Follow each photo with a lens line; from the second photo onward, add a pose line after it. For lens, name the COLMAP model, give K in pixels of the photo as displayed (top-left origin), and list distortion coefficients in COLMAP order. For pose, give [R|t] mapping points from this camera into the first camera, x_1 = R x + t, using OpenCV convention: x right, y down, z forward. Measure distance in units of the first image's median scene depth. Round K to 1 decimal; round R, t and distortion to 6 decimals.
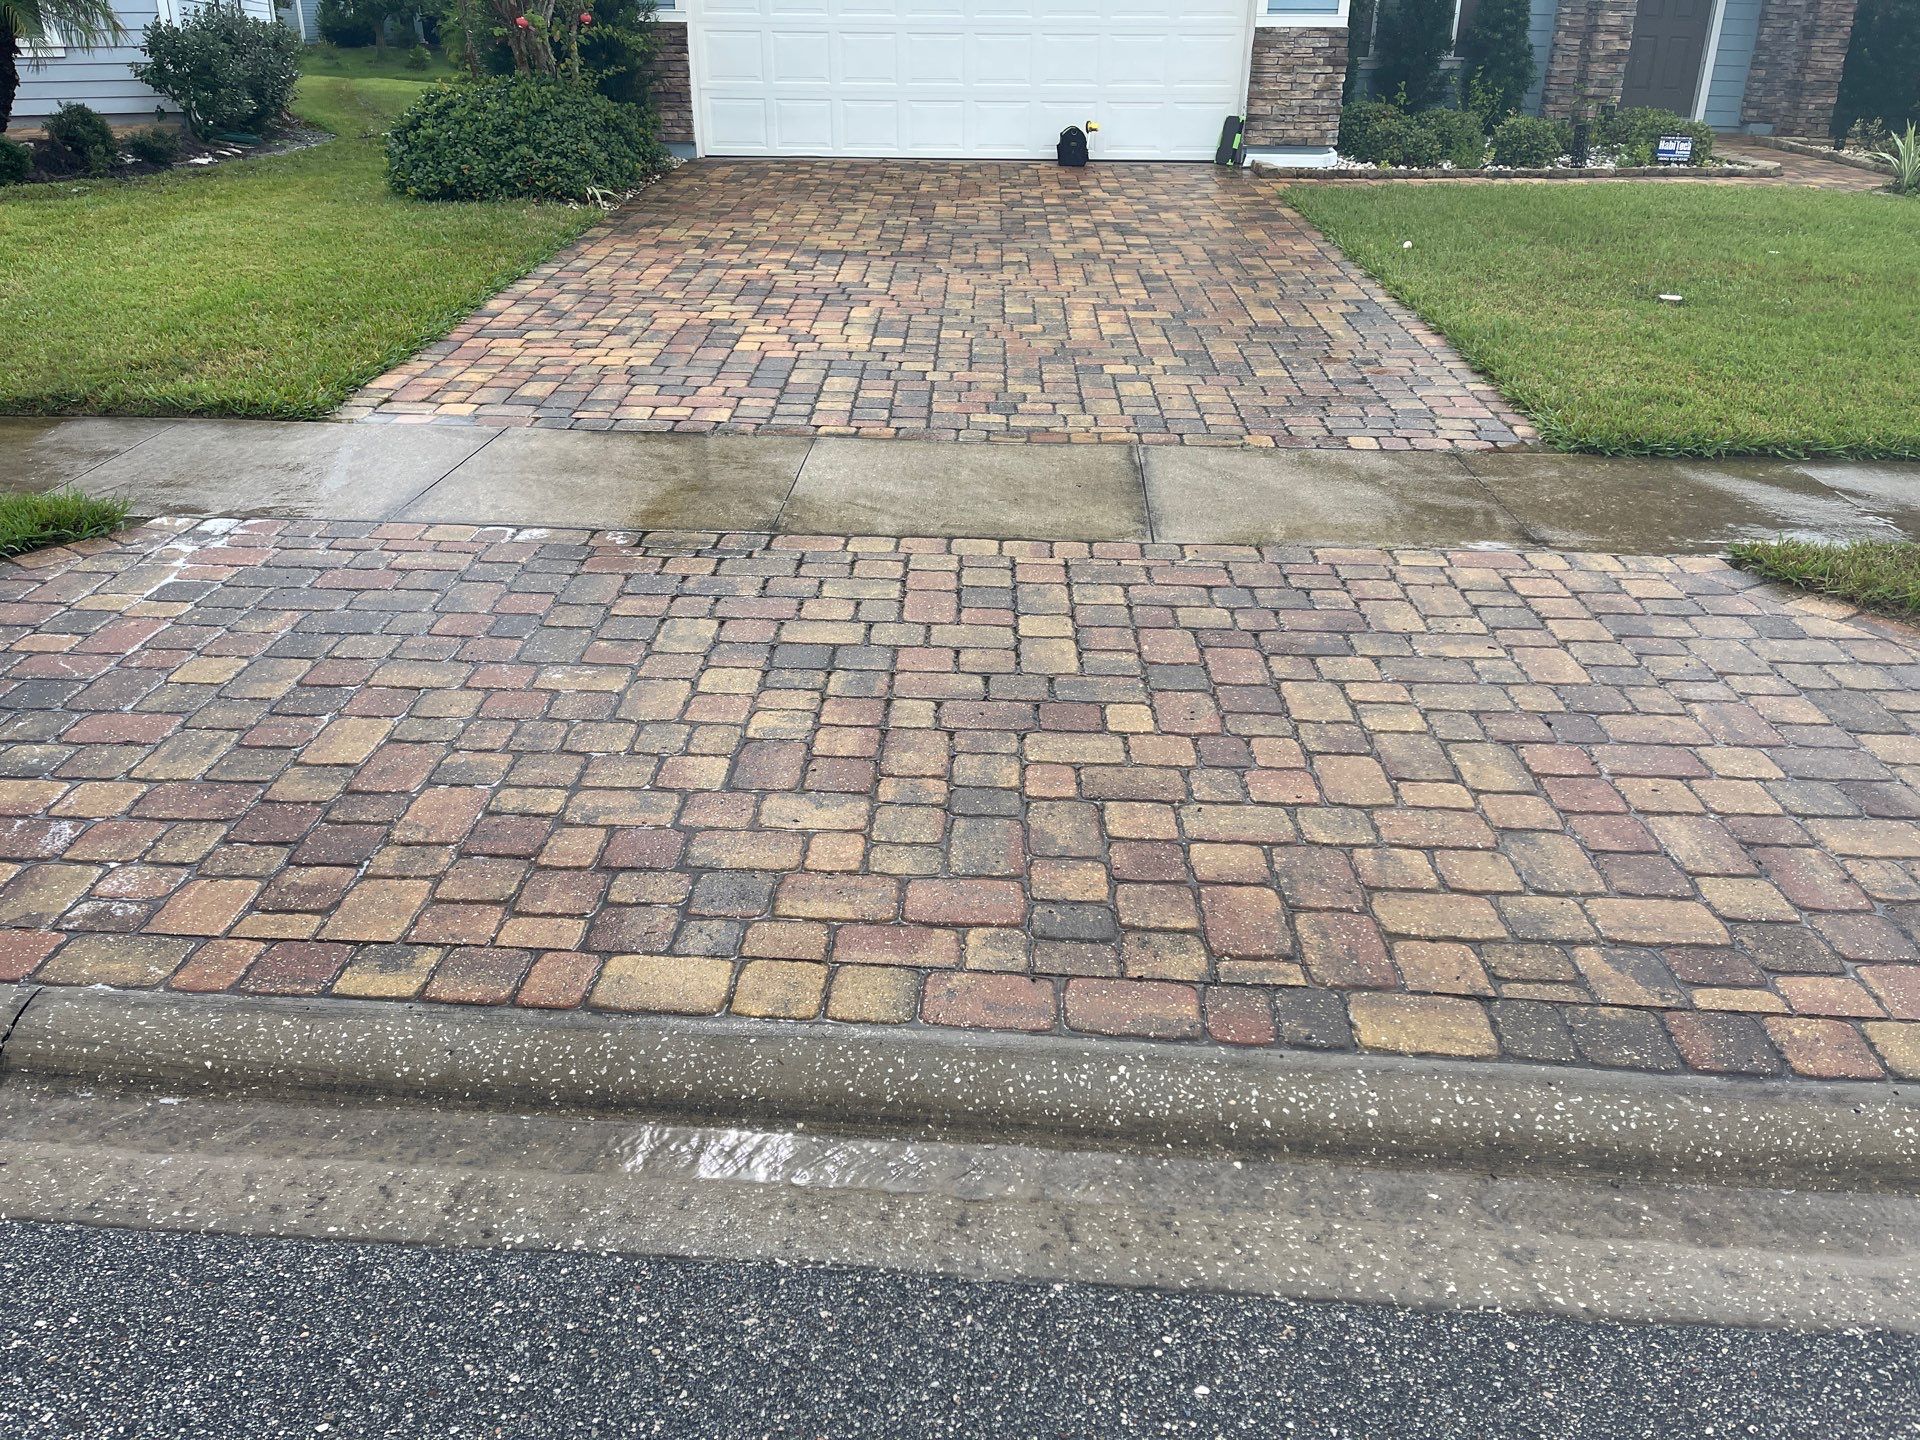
lens RADIAL K [[1445.4, 0, 960.8], [0, 1445.4, 720.3], [0, 0, 1]] dist [0.067293, -0.067709]
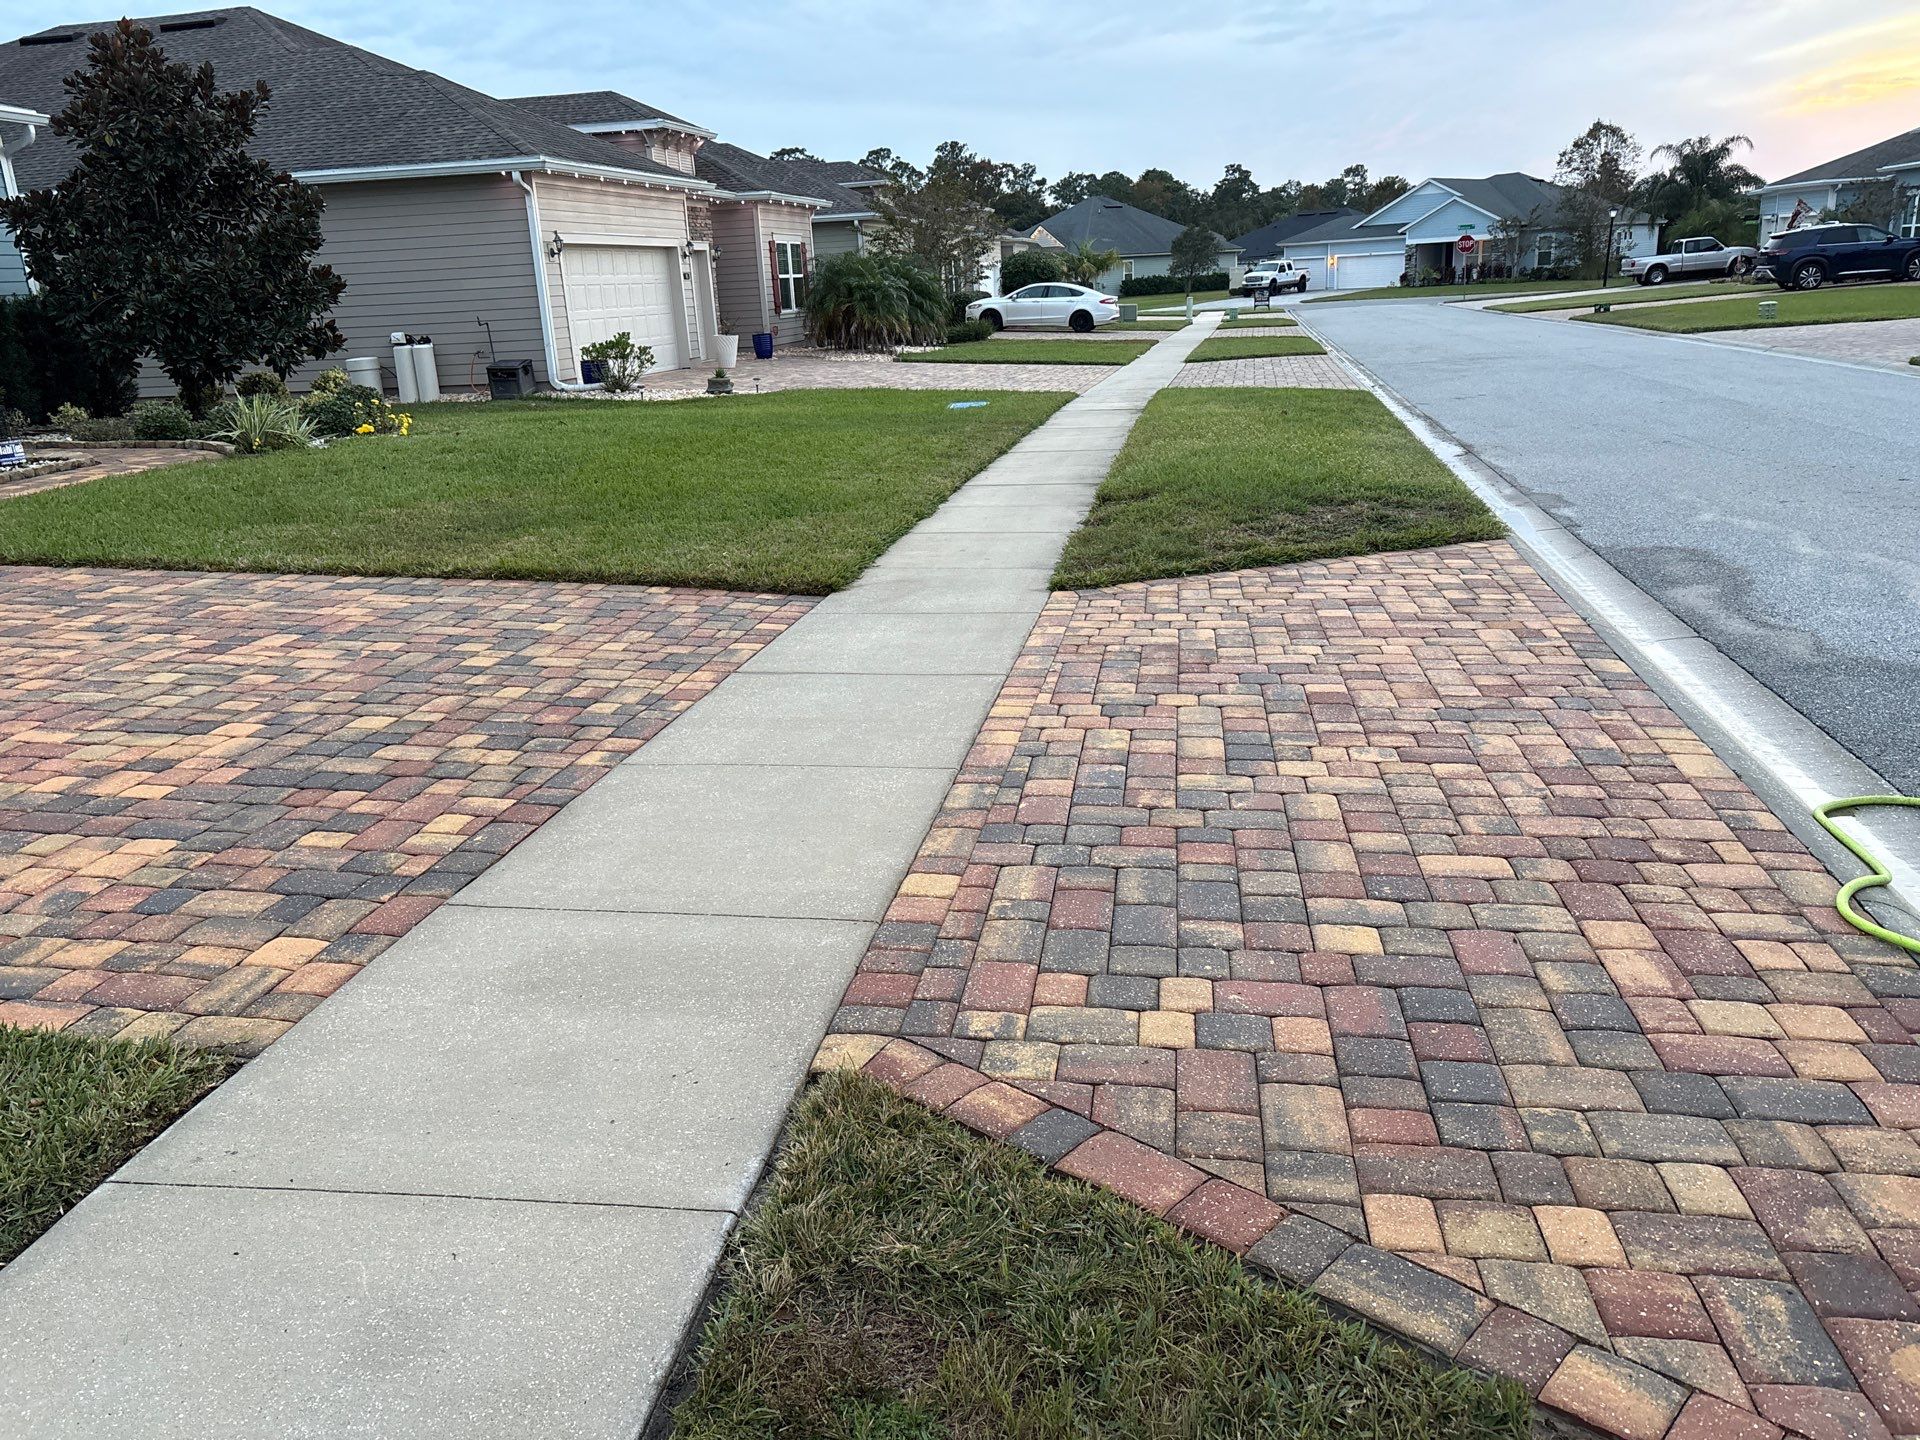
lens RADIAL K [[1445.4, 0, 960.5], [0, 1445.4, 710.1], [0, 0, 1]] dist [0.067293, -0.067709]
pose [[0.127109, -0.297773, 0.946137, -1.517274], [0.471511, 0.857346, 0.206483, -0.521324], [-0.872651, 0.419868, 0.249380, 0.978954]]
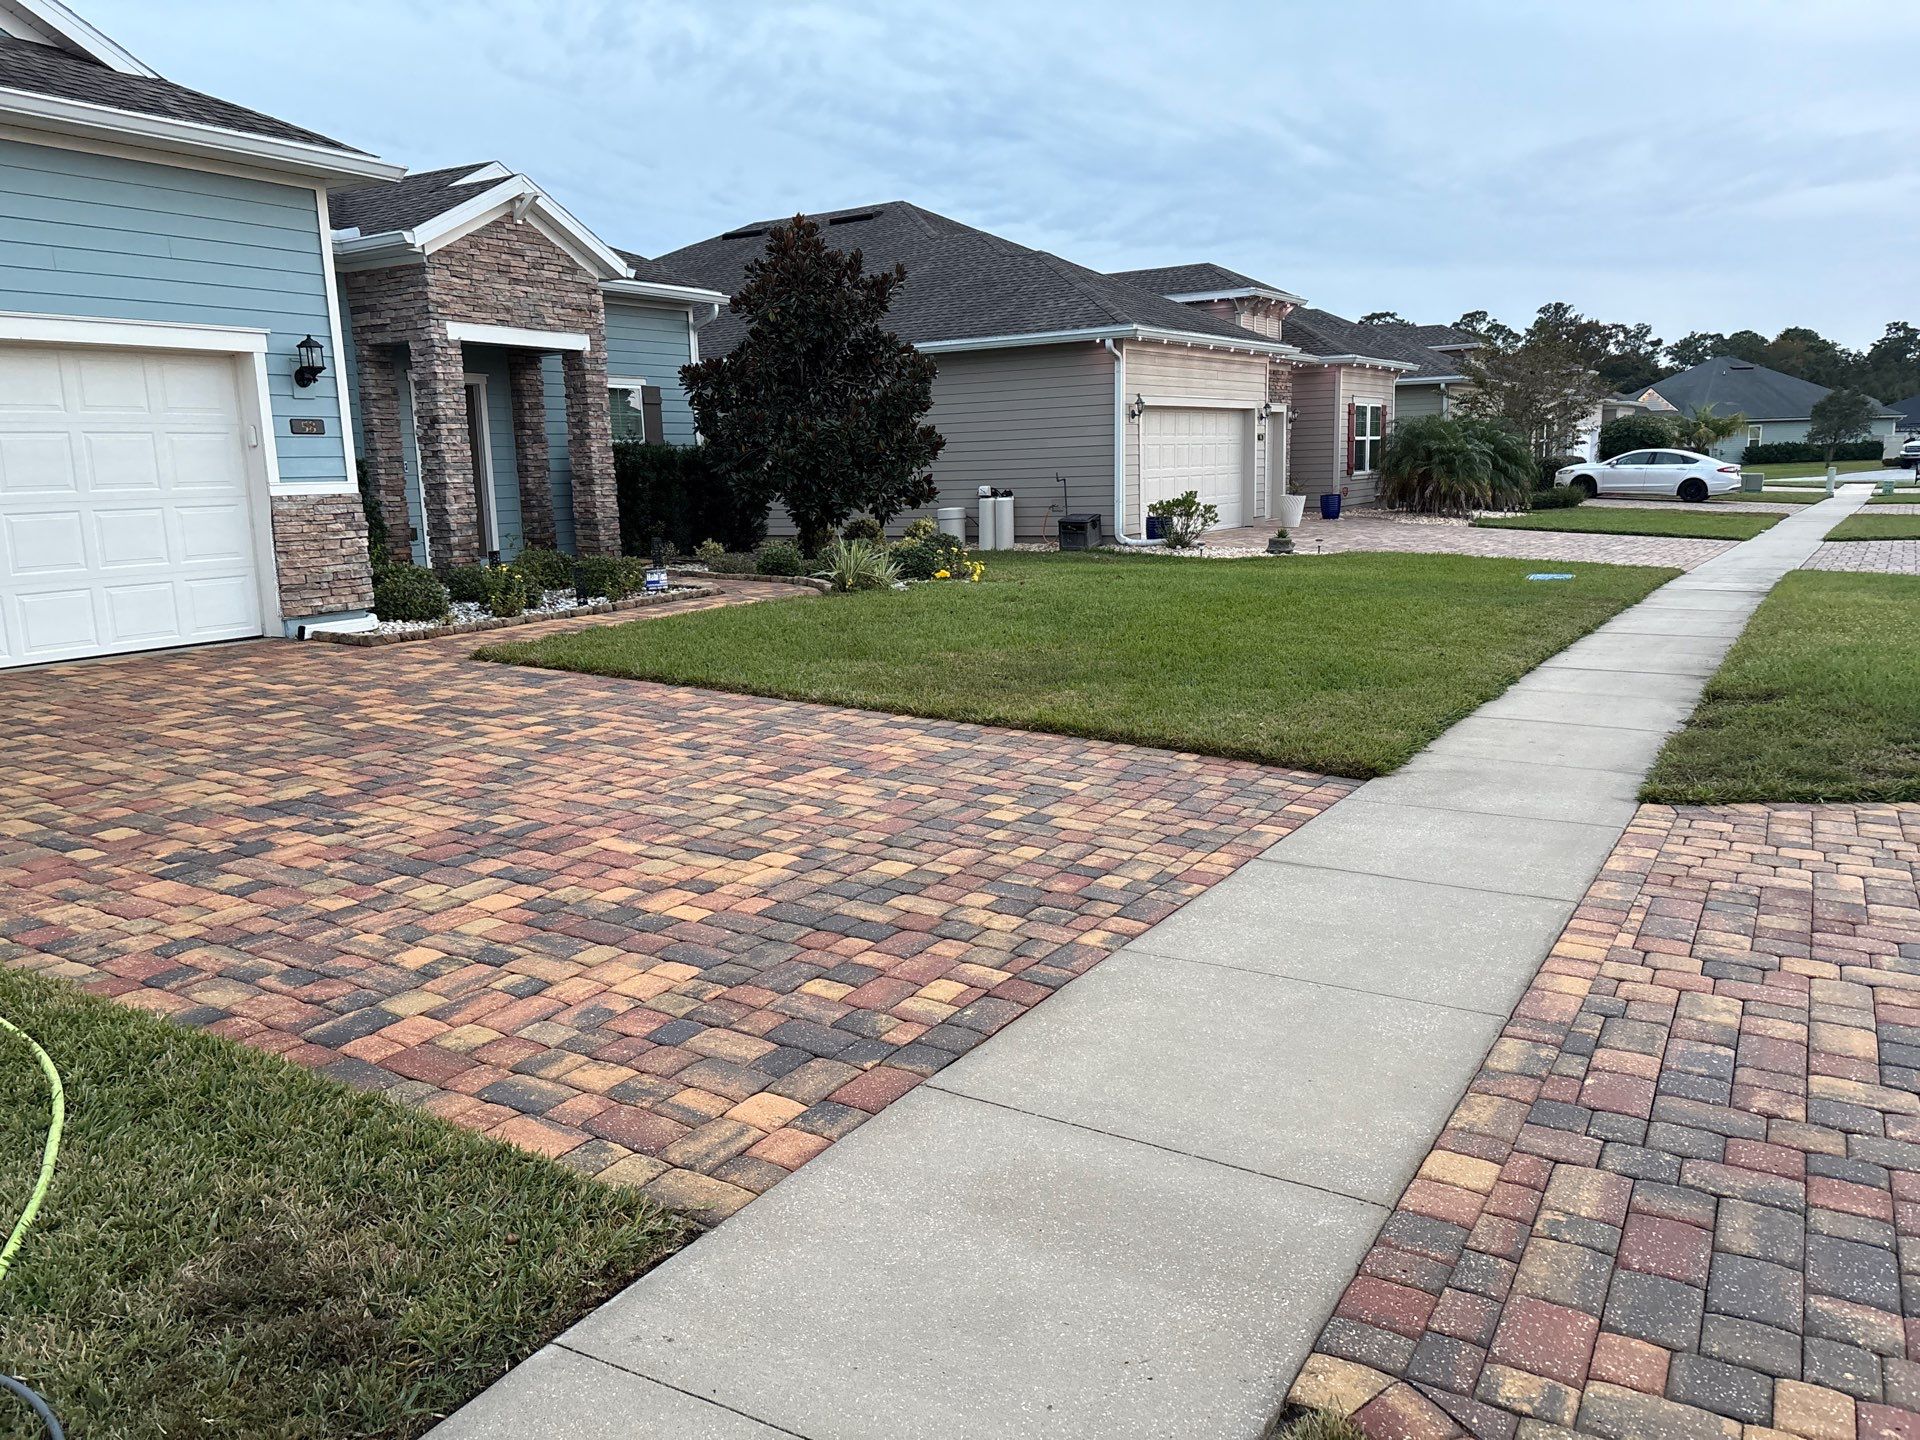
lens RADIAL K [[1445.4, 0, 971.0], [0, 1445.4, 718.2], [0, 0, 1]] dist [0.067293, -0.067709]
pose [[0.479742, -0.176703, 0.859432, -1.399434], [0.405418, 0.913319, -0.038525, -0.539218], [-0.778128, 0.366911, 0.509797, 0.998158]]
